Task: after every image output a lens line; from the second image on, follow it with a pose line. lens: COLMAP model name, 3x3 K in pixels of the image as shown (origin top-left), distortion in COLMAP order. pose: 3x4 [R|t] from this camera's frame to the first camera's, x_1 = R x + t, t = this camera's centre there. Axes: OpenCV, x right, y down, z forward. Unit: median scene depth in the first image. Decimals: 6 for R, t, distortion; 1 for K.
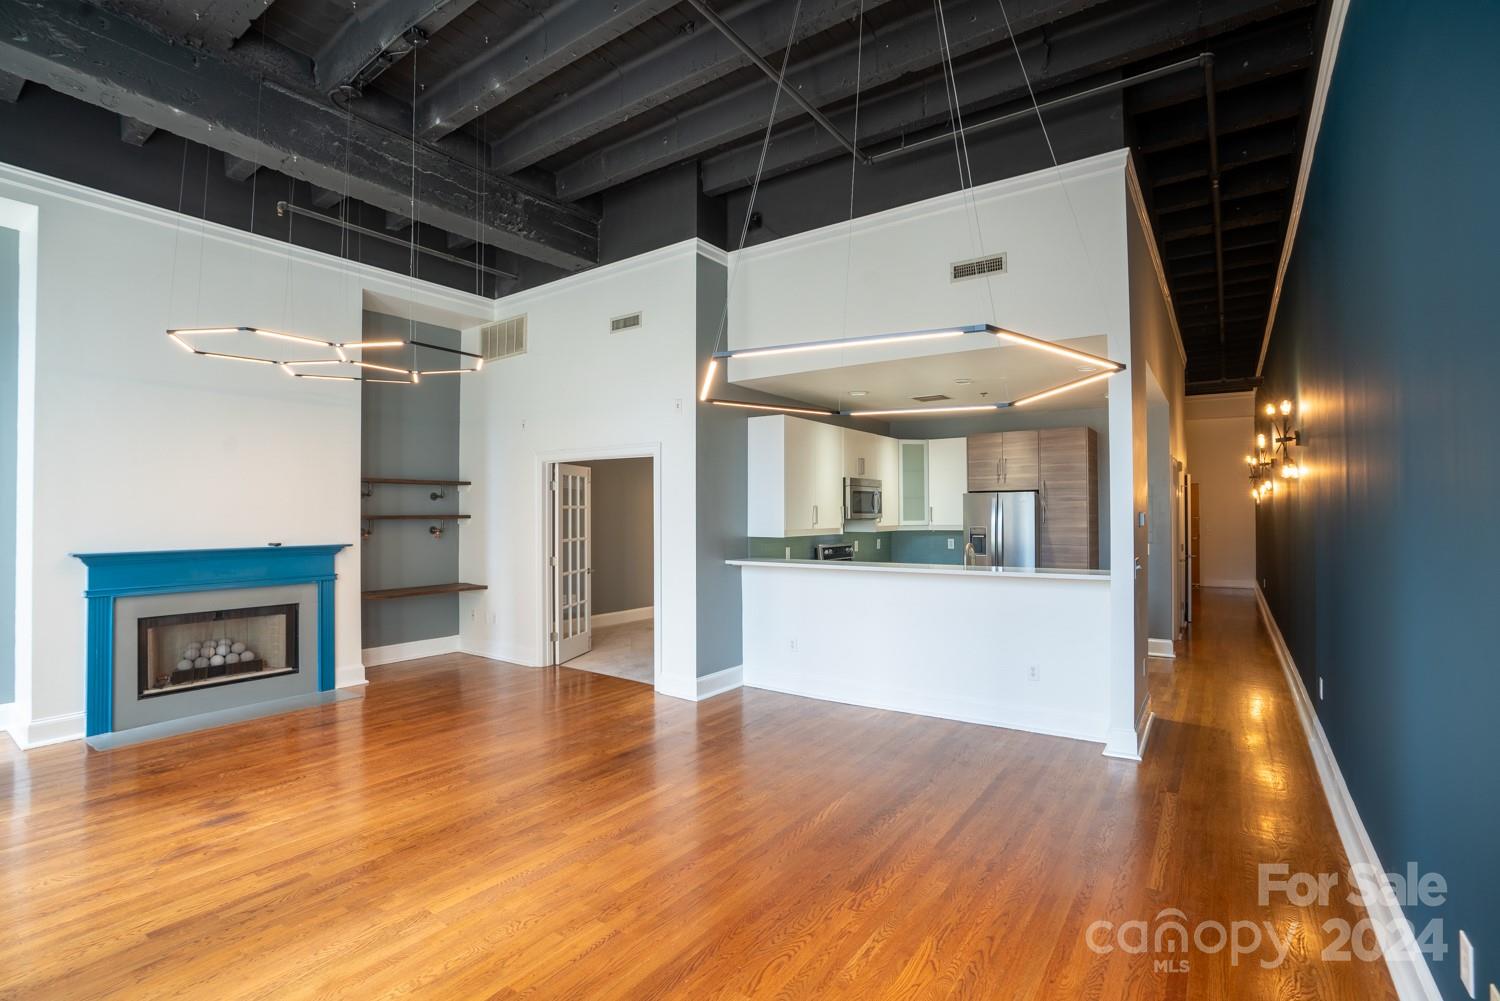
lens RADIAL K [[686.1, 0, 755.9], [0, 686.1, 503.7], [0, 0, 1]] dist [-0.055777, 0.018971]
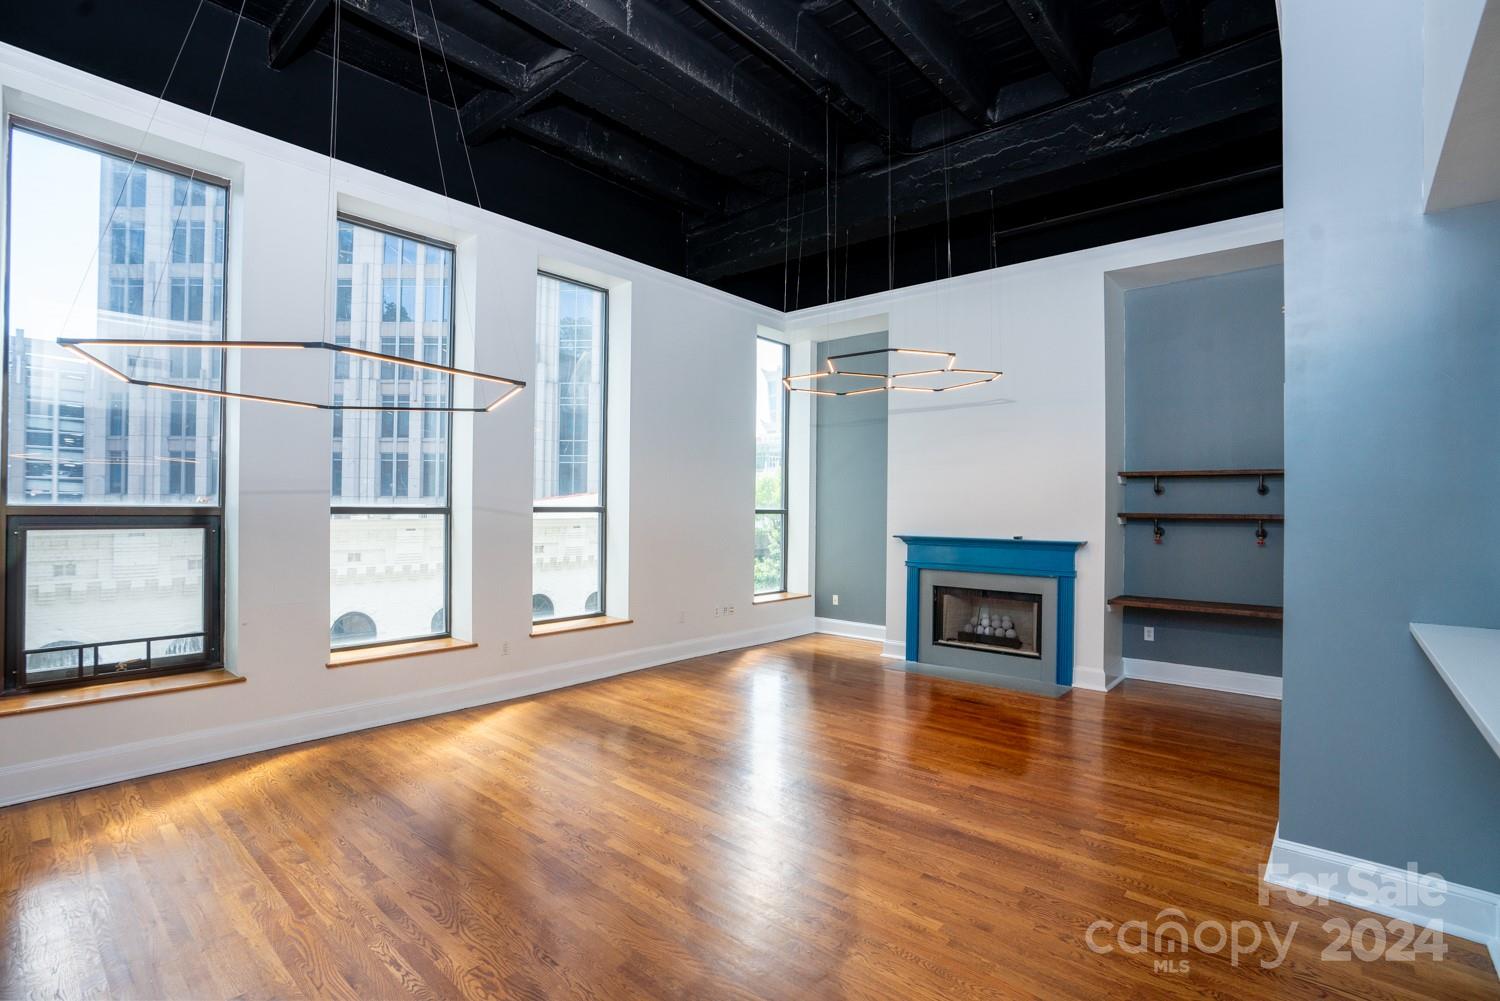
lens RADIAL K [[686.1, 0, 755.9], [0, 686.1, 503.7], [0, 0, 1]] dist [-0.055777, 0.018971]
pose [[-0.089426, -0.002237, -0.995991, 0.503518], [0.003023, 0.999992, -0.002518, 0.006366], [0.995989, -0.003236, -0.089419, 0.754197]]
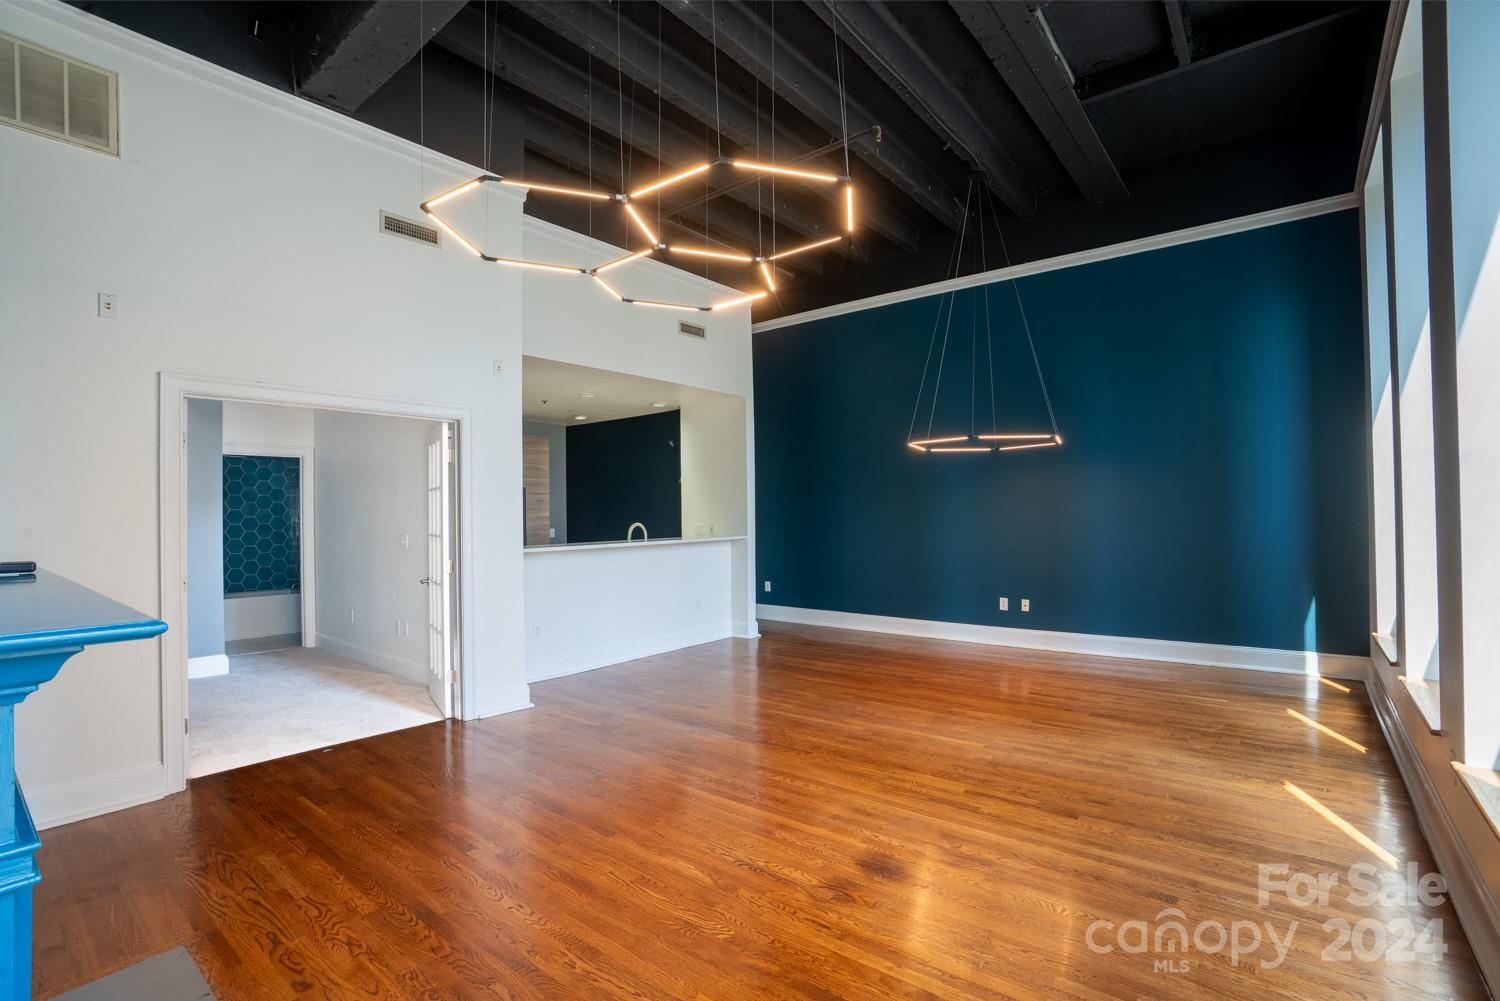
lens RADIAL K [[686.1, 0, 755.9], [0, 686.1, 503.7], [0, 0, 1]] dist [-0.055777, 0.018971]
pose [[0.069272, 0.012821, 0.997515, -1.094176], [-0.002077, 0.999917, -0.012707, 0.040014], [-0.997596, -0.001191, 0.069293, 0.742964]]
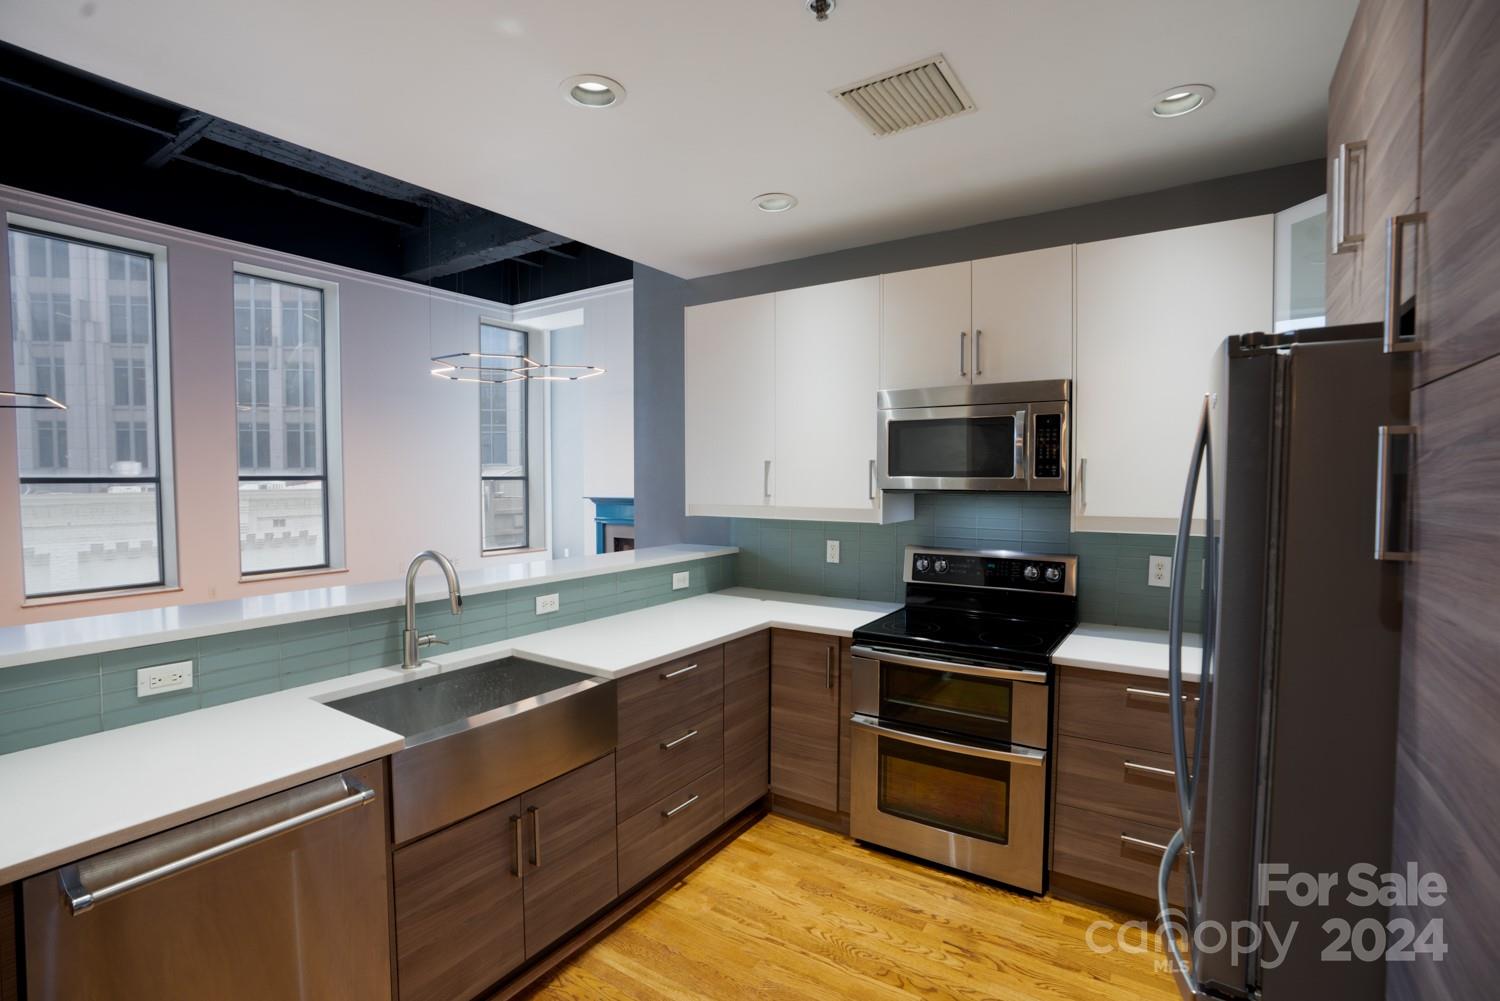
lens RADIAL K [[686.1, 0, 755.9], [0, 686.1, 503.7], [0, 0, 1]] dist [-0.055777, 0.018971]
pose [[0.032825, 0.043930, -0.998495, 0.793956], [0.009703, 0.998972, 0.044270, 0.015348], [0.999414, -0.011142, 0.032365, 1.291225]]
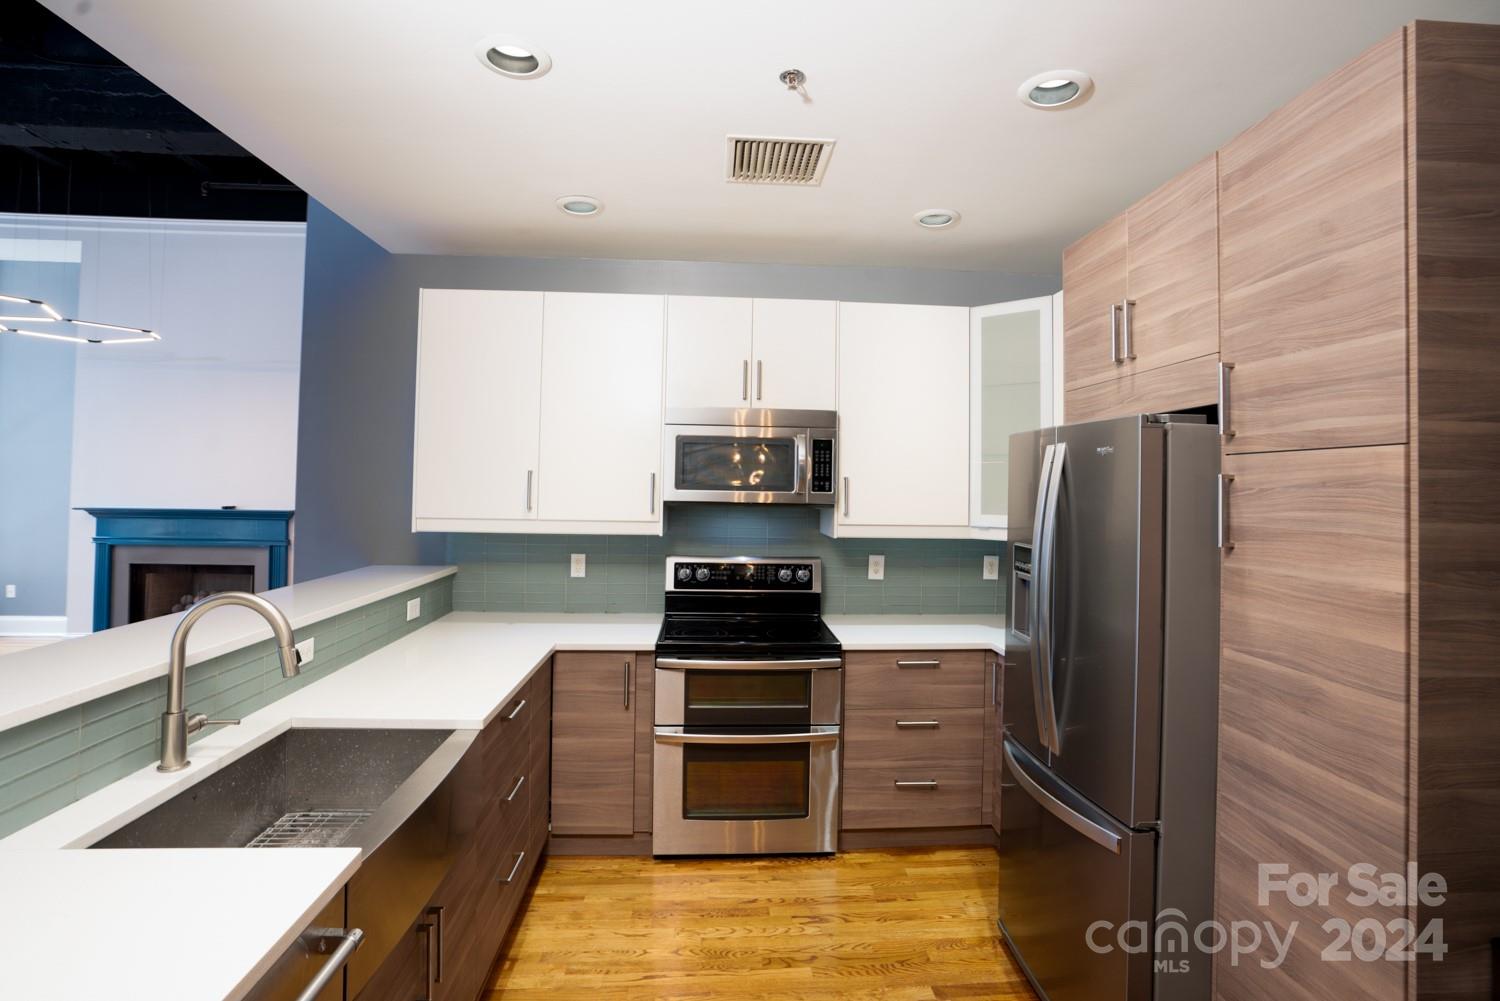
lens RADIAL K [[712.8, 0, 749.4], [0, 712.8, 471.7], [0, 0, 1]] dist [-0.045500, 0.019105]
pose [[0.623547, -0.003558, -0.781777, 0.745461], [-0.010694, 0.999857, -0.013081, 0.011149], [0.781712, 0.016517, 0.623420, 1.078674]]
